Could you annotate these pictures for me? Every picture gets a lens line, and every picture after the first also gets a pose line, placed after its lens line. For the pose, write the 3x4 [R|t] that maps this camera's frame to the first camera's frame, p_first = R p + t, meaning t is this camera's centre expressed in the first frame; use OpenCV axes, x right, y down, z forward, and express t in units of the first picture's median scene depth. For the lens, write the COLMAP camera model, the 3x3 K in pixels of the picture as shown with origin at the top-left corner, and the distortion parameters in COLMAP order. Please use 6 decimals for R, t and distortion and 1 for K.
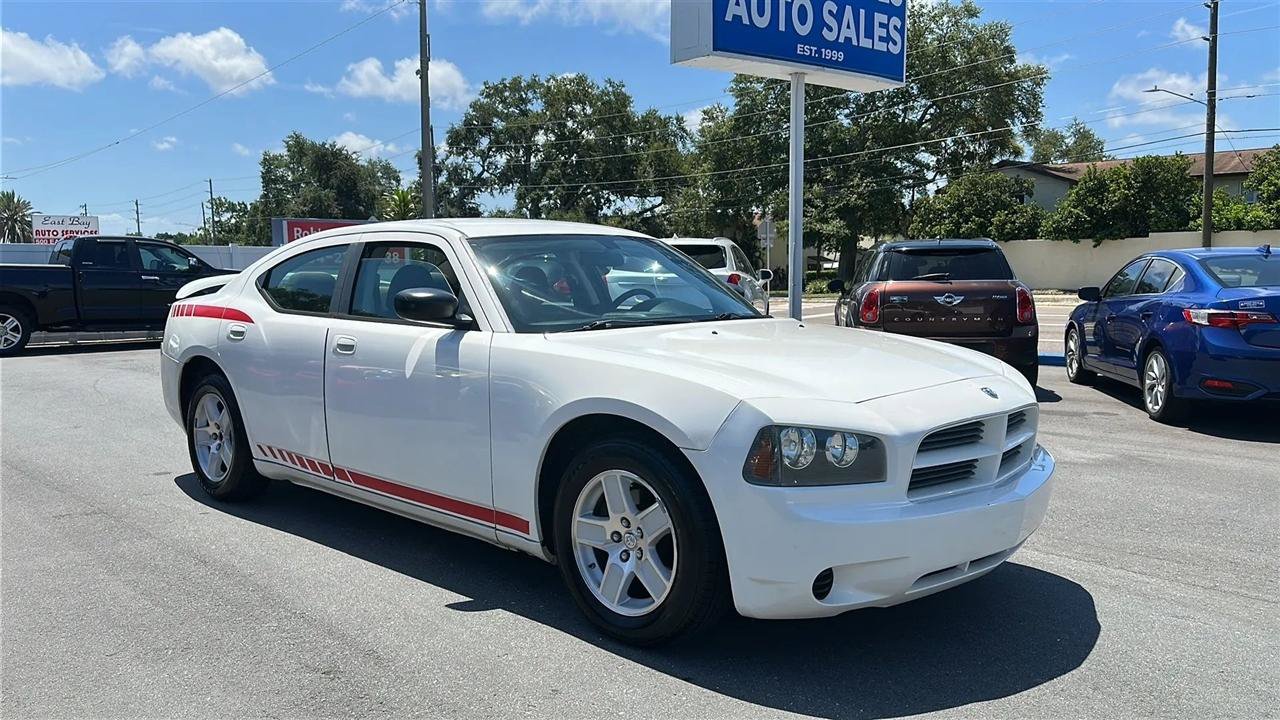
lens RADIAL K [[1059.4, 0, 640.0], [0, 1059.4, 360.0], [0, 0, 1]] dist [0.139040, -0.241830]
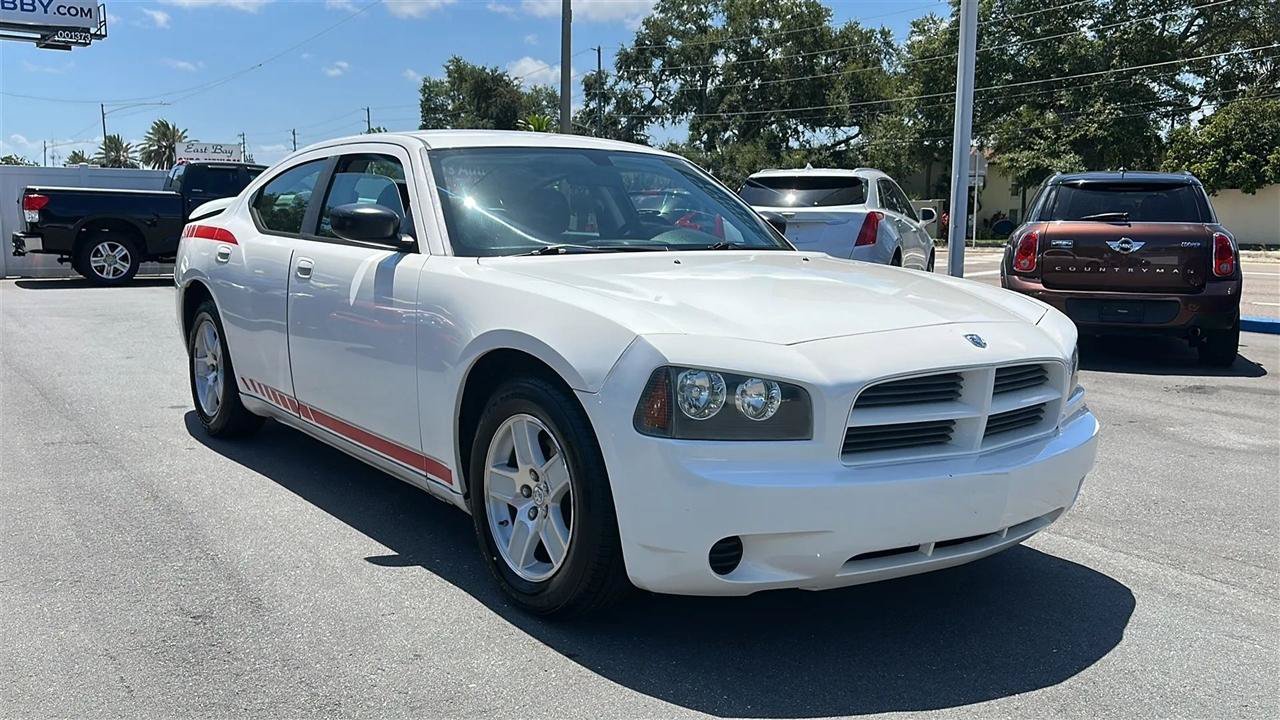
lens RADIAL K [[1211.2, 0, 596.1], [0, 1211.2, 359.4], [0, 0, 1]] dist [0.124742, -0.267119]
pose [[0.982820, 0.040842, -0.179992, 0.171160], [-0.034070, 0.998596, 0.040559, 0.013963], [0.181396, -0.033730, 0.982832, 0.033985]]
